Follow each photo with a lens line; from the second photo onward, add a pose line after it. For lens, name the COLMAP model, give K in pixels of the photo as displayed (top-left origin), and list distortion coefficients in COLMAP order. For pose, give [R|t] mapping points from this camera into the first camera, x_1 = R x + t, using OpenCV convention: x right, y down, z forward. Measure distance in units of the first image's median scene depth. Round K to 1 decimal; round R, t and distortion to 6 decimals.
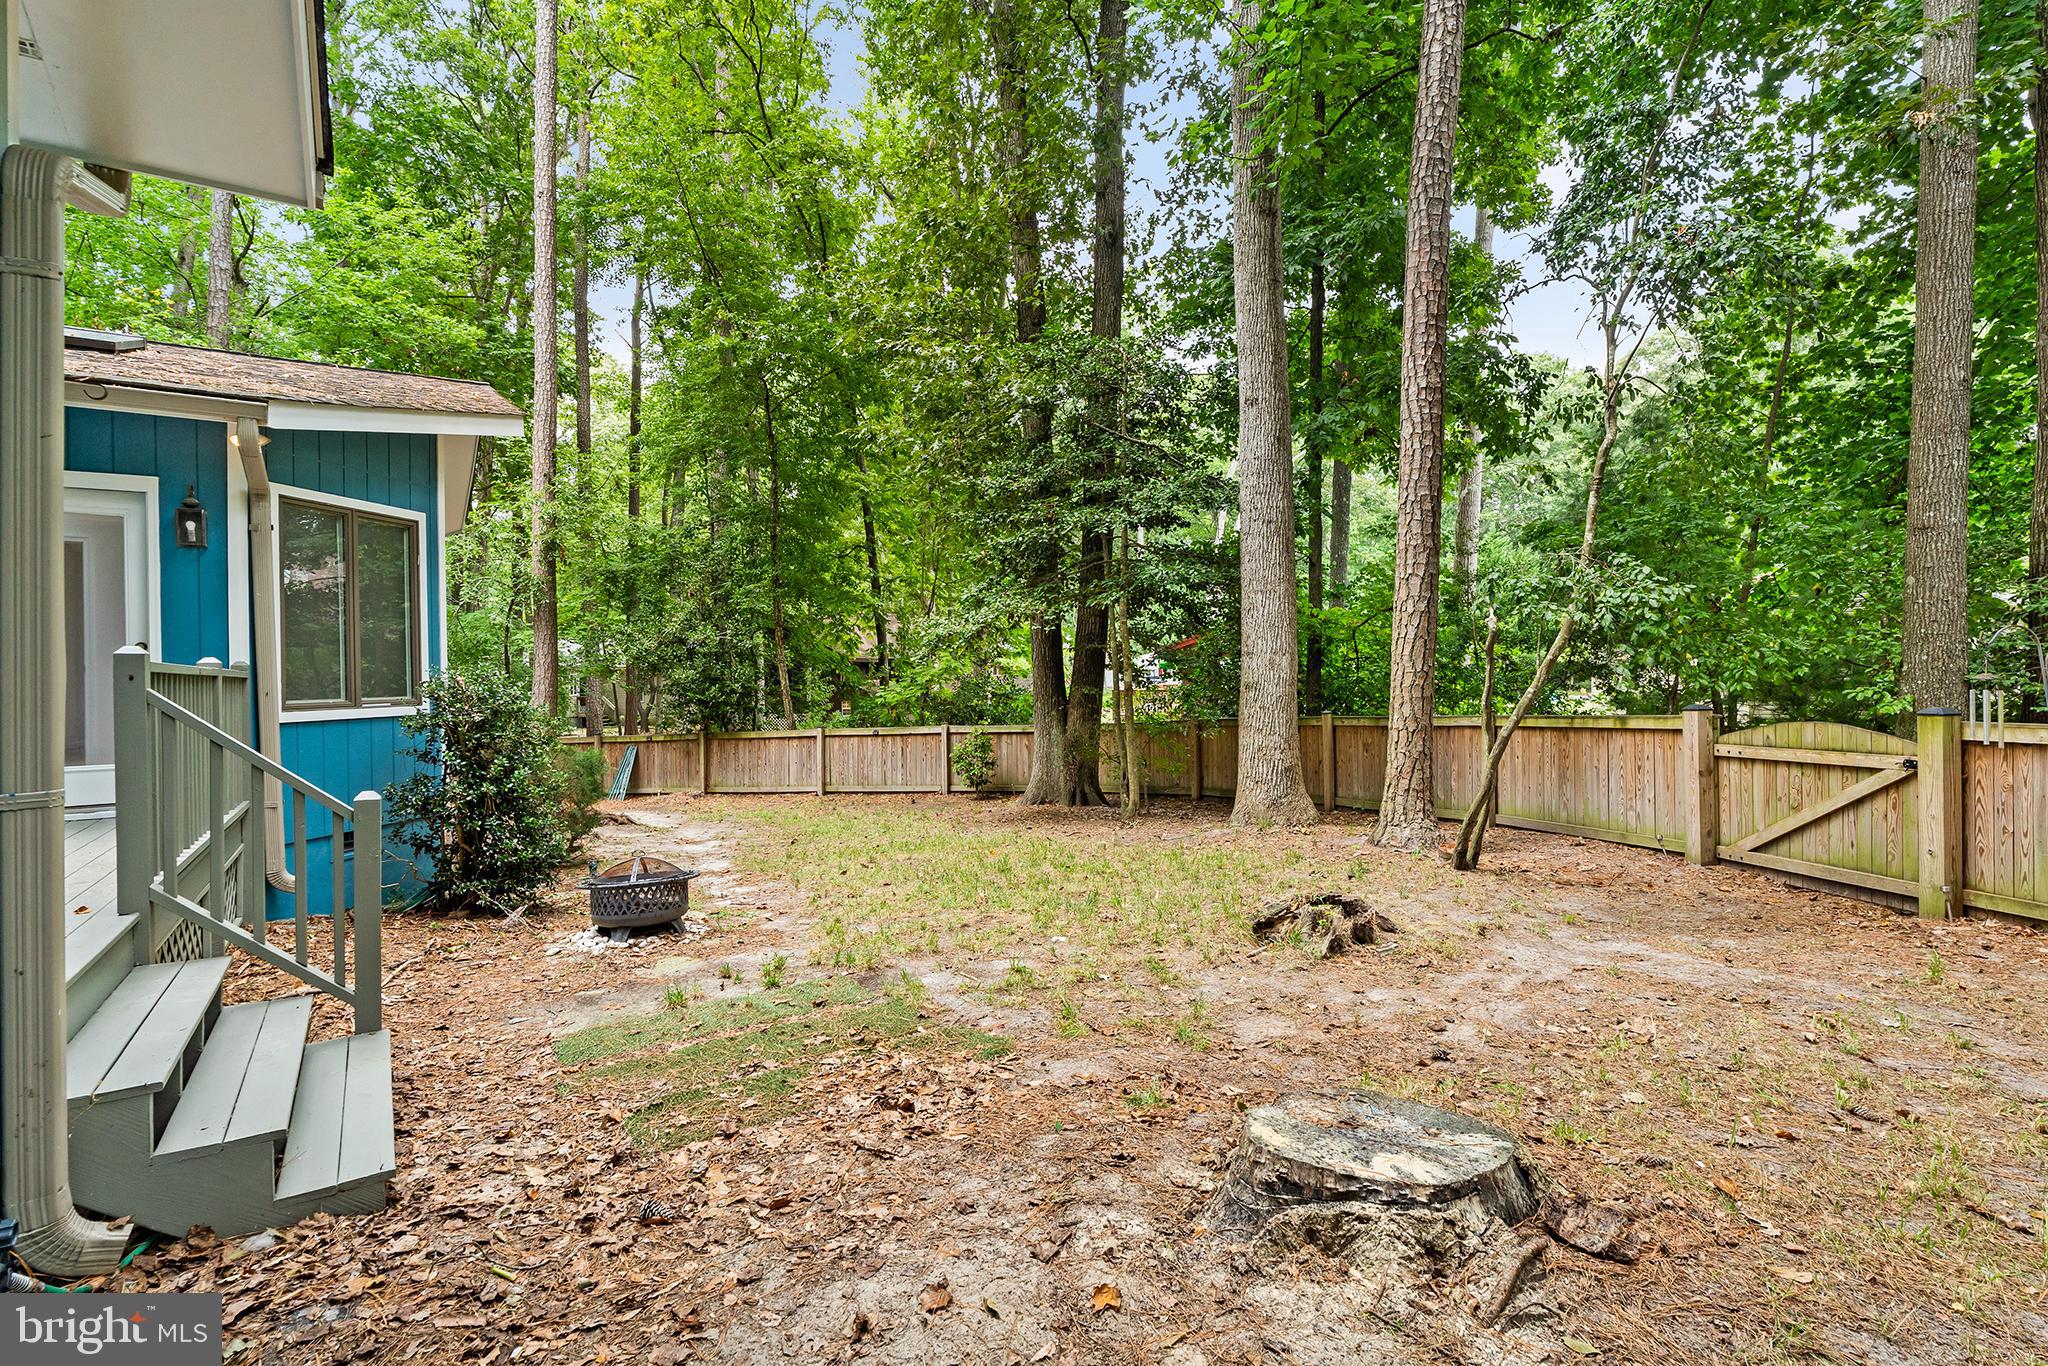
lens RADIAL K [[935.5, 0, 1028.5], [0, 935.5, 679.5], [0, 0, 1]] dist [-0.013519, 0.003689]
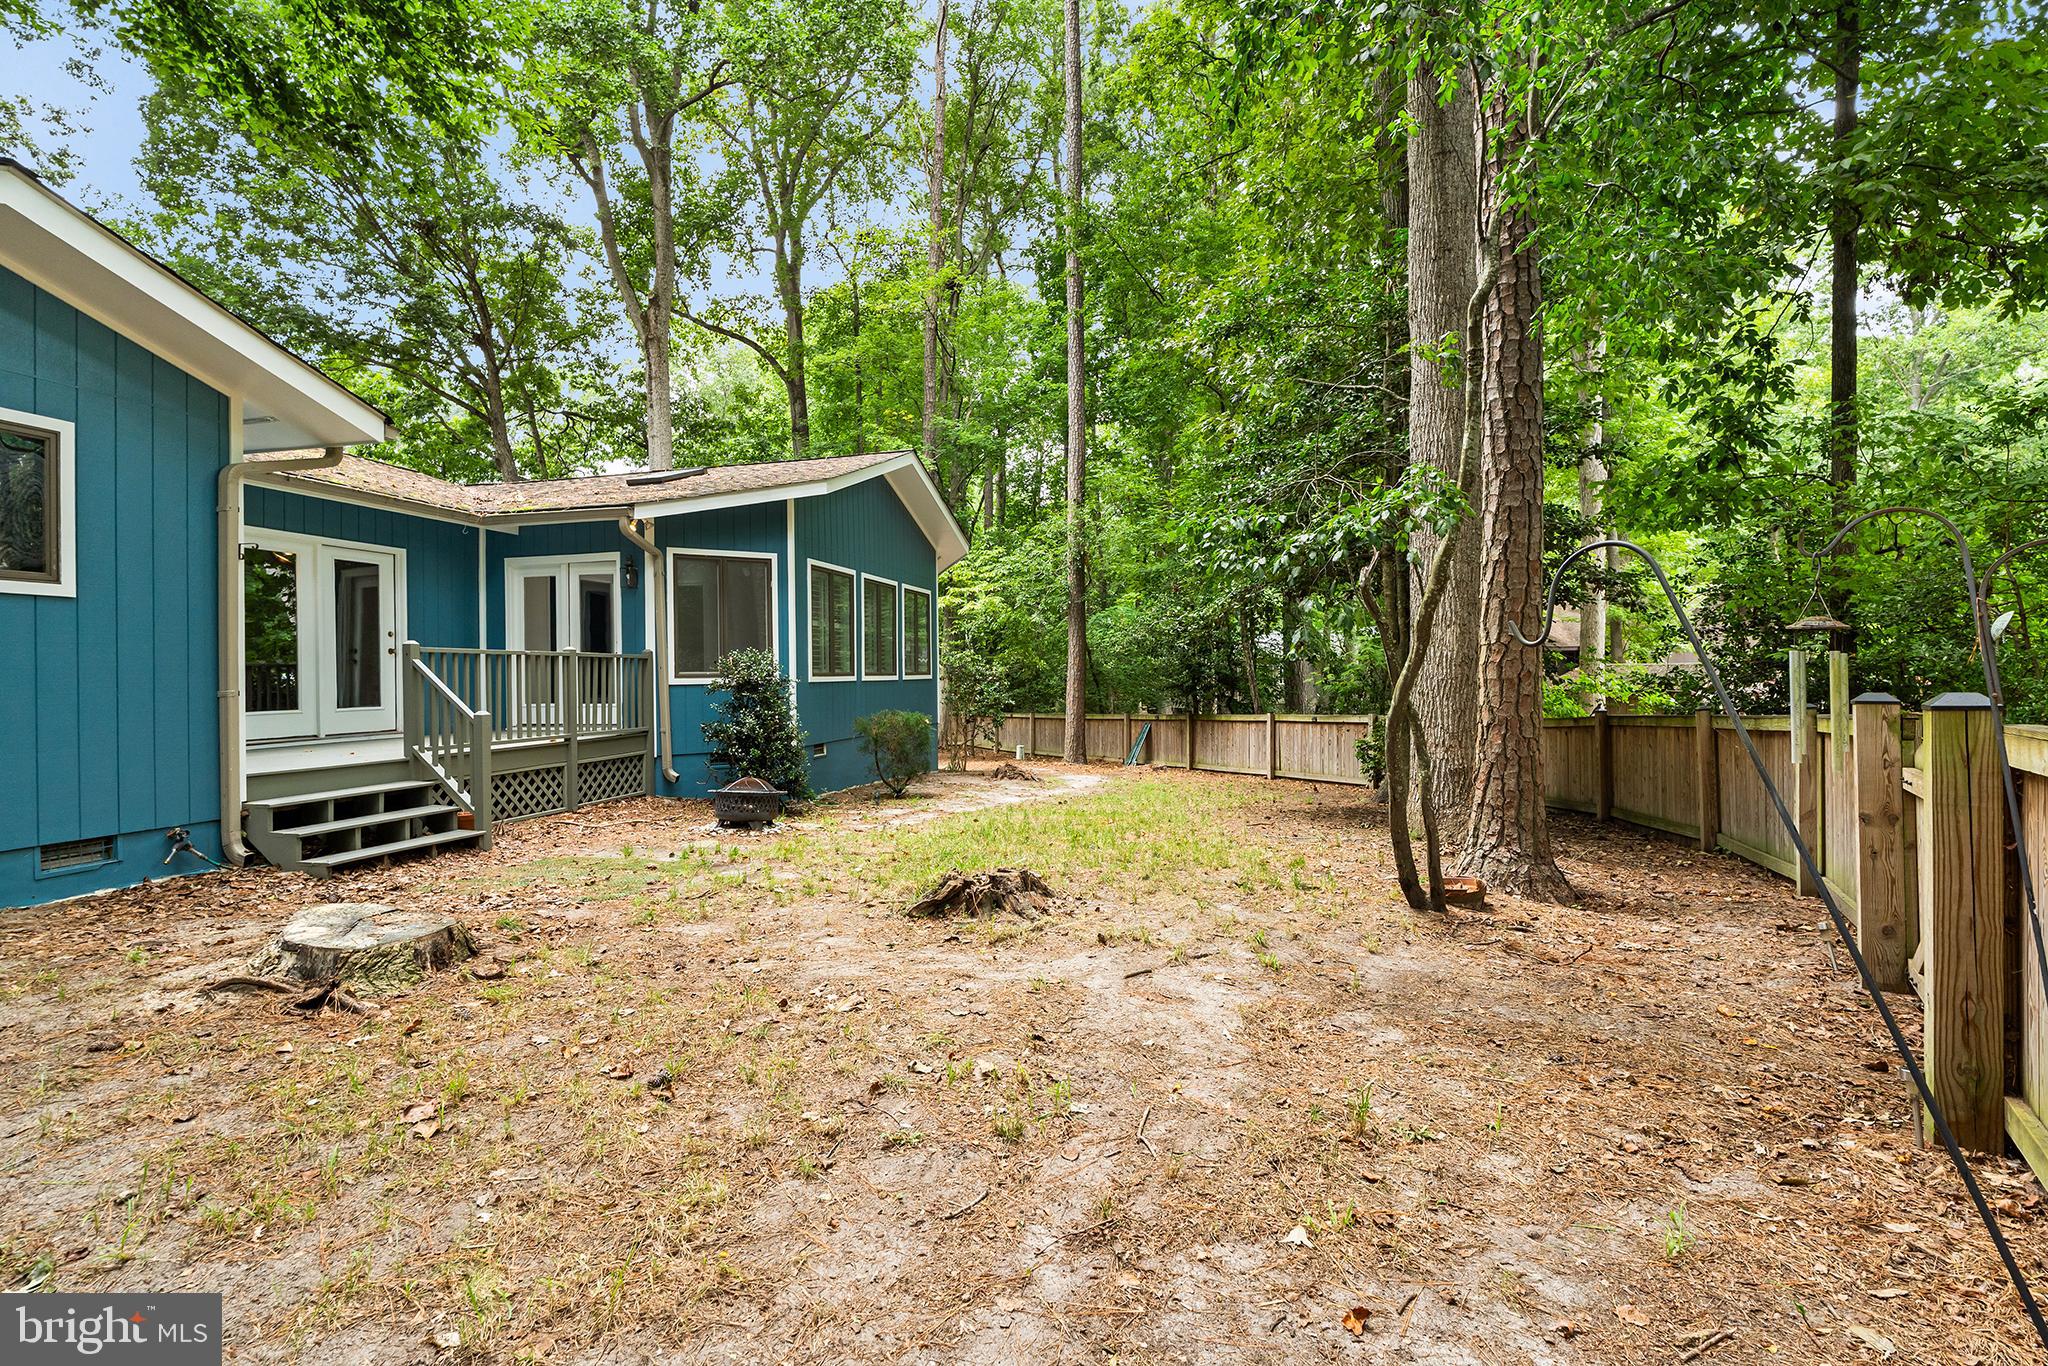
lens RADIAL K [[935.5, 0, 973.5], [0, 935.5, 696.1], [0, 0, 1]] dist [-0.013519, 0.003689]
pose [[0.654791, 0.022003, -0.755489, 0.802815], [0.000549, 0.999562, 0.029588, 0.012405], [0.755809, -0.019788, 0.654493, 0.252765]]
